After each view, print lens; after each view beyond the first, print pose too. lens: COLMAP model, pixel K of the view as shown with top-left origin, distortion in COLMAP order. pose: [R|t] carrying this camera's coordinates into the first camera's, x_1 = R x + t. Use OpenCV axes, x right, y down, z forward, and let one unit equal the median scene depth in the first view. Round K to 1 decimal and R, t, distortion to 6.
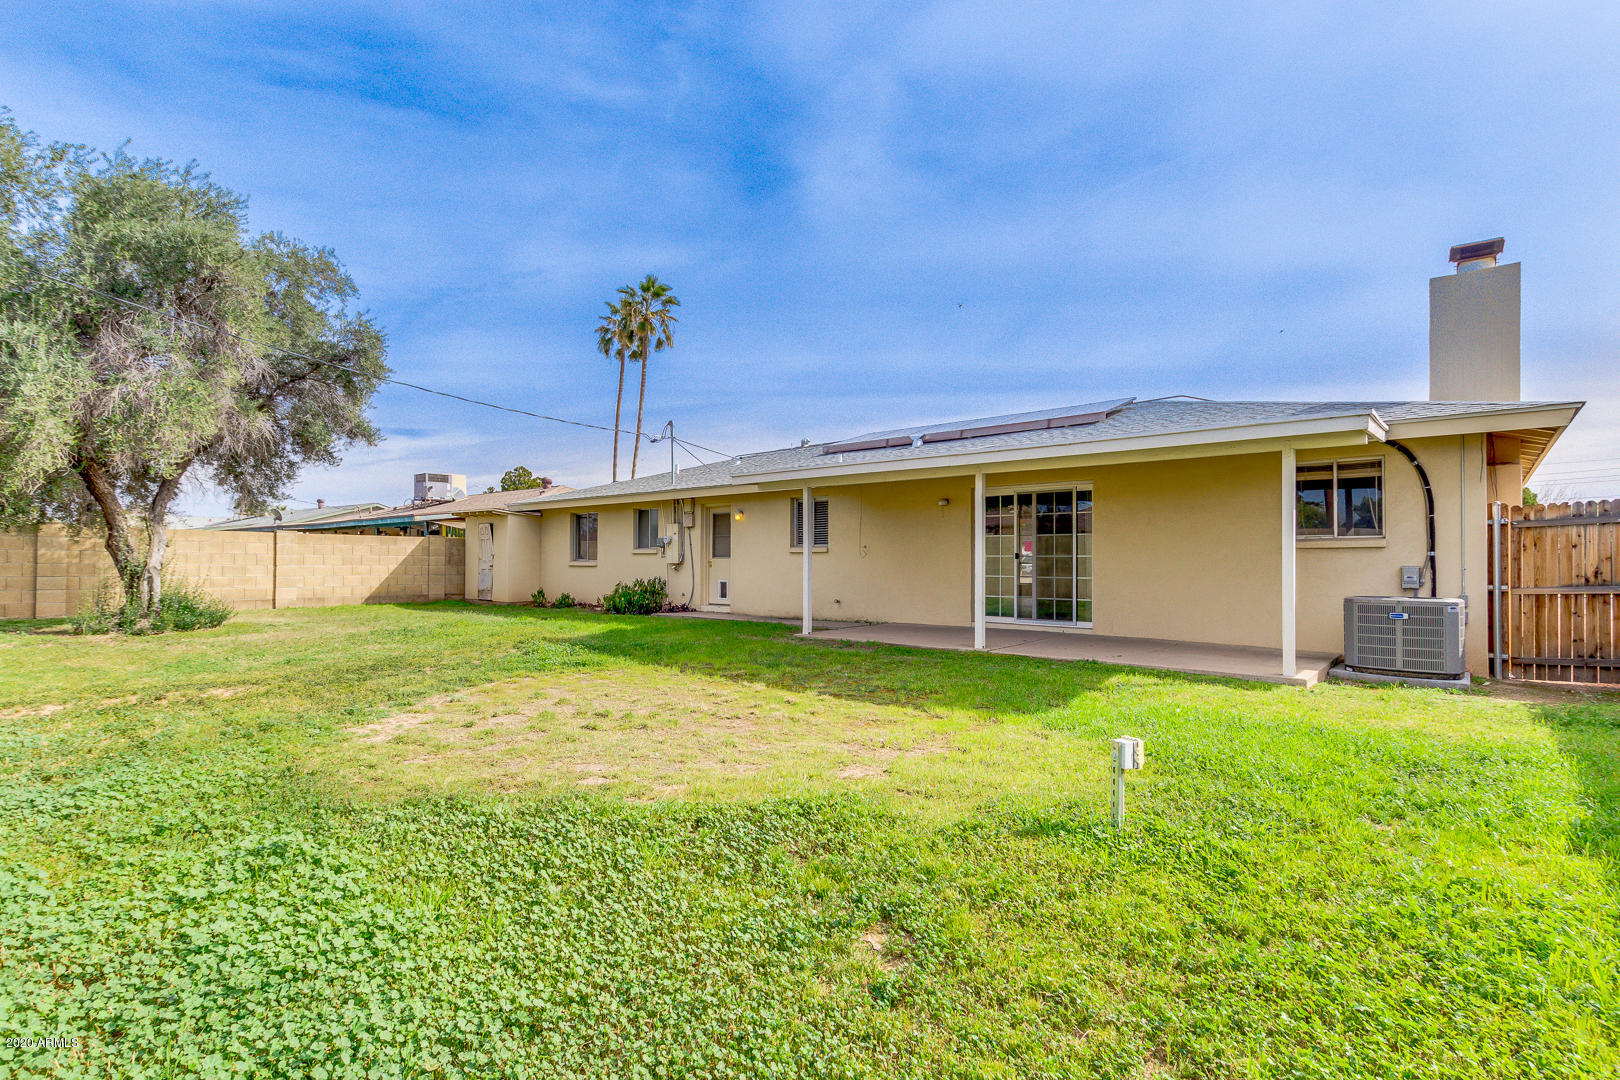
lens RADIAL K [[739.2, 0, 815.2], [0, 739.2, 545.1], [0, 0, 1]] dist [0.012162, -0.006288]
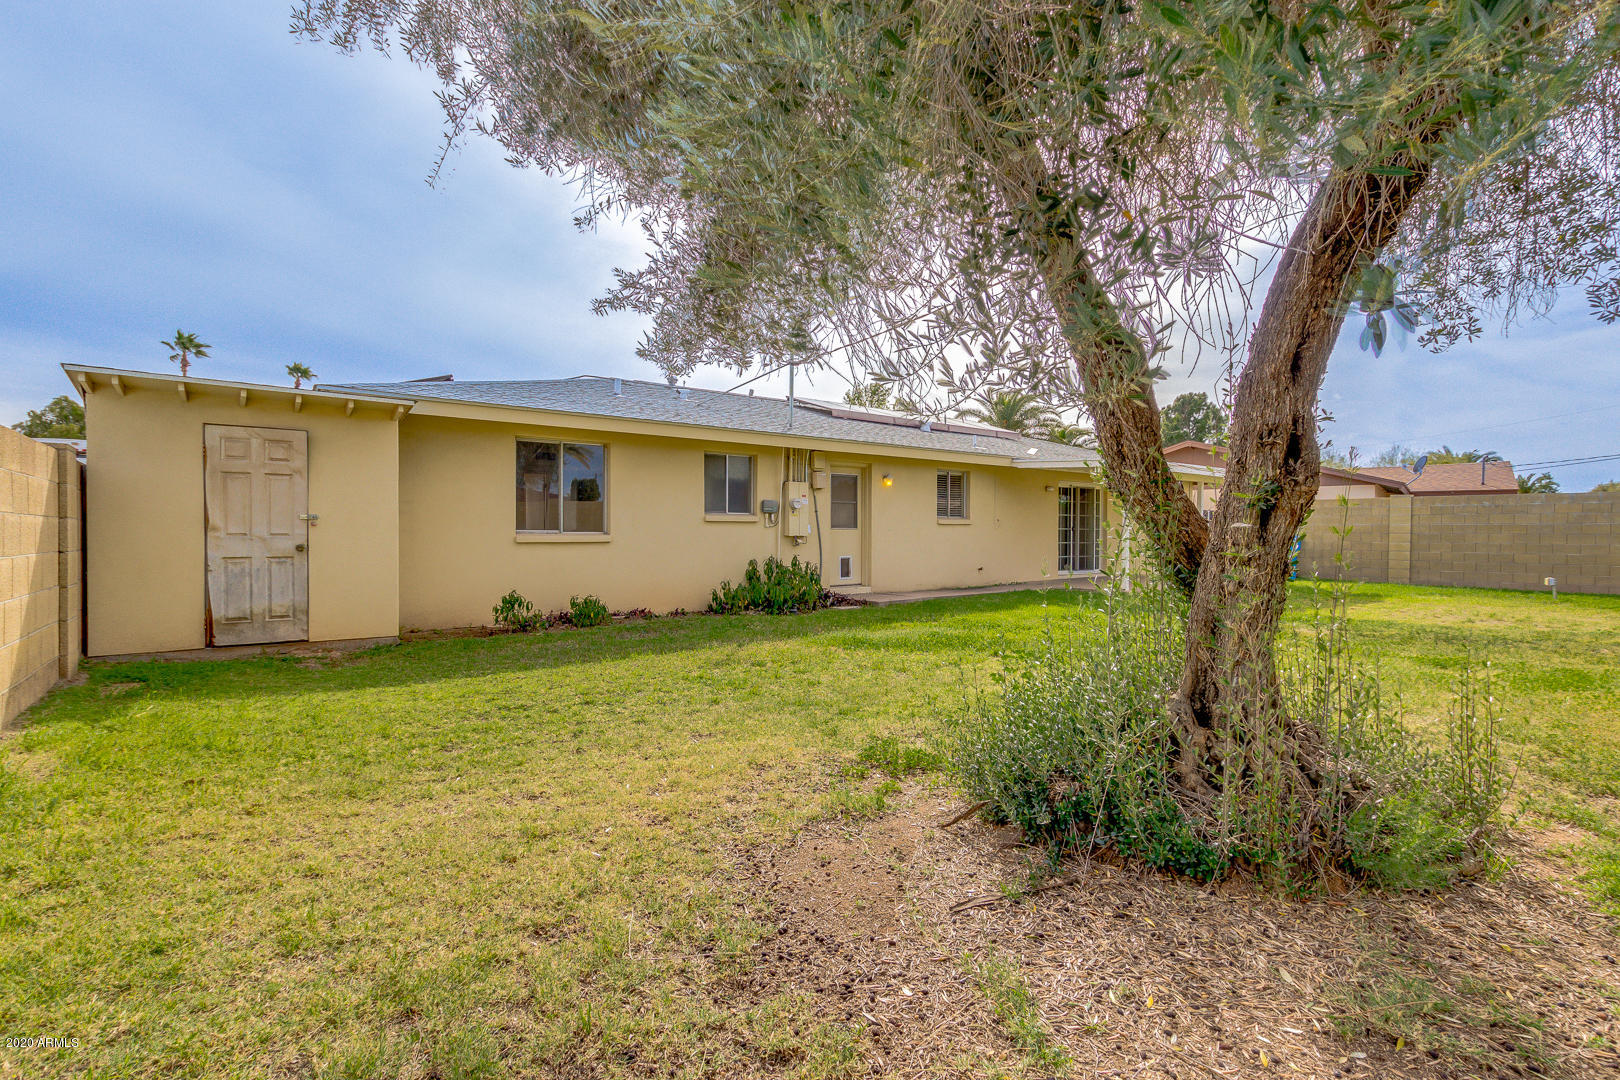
lens RADIAL K [[739.2, 0, 815.2], [0, 739.2, 545.1], [0, 0, 1]] dist [0.012162, -0.006288]
pose [[0.220539, -0.018213, 0.975208, -0.942776], [-0.020664, 0.999514, 0.023340, 0.016927], [-0.975159, -0.025299, 0.220055, 0.851016]]
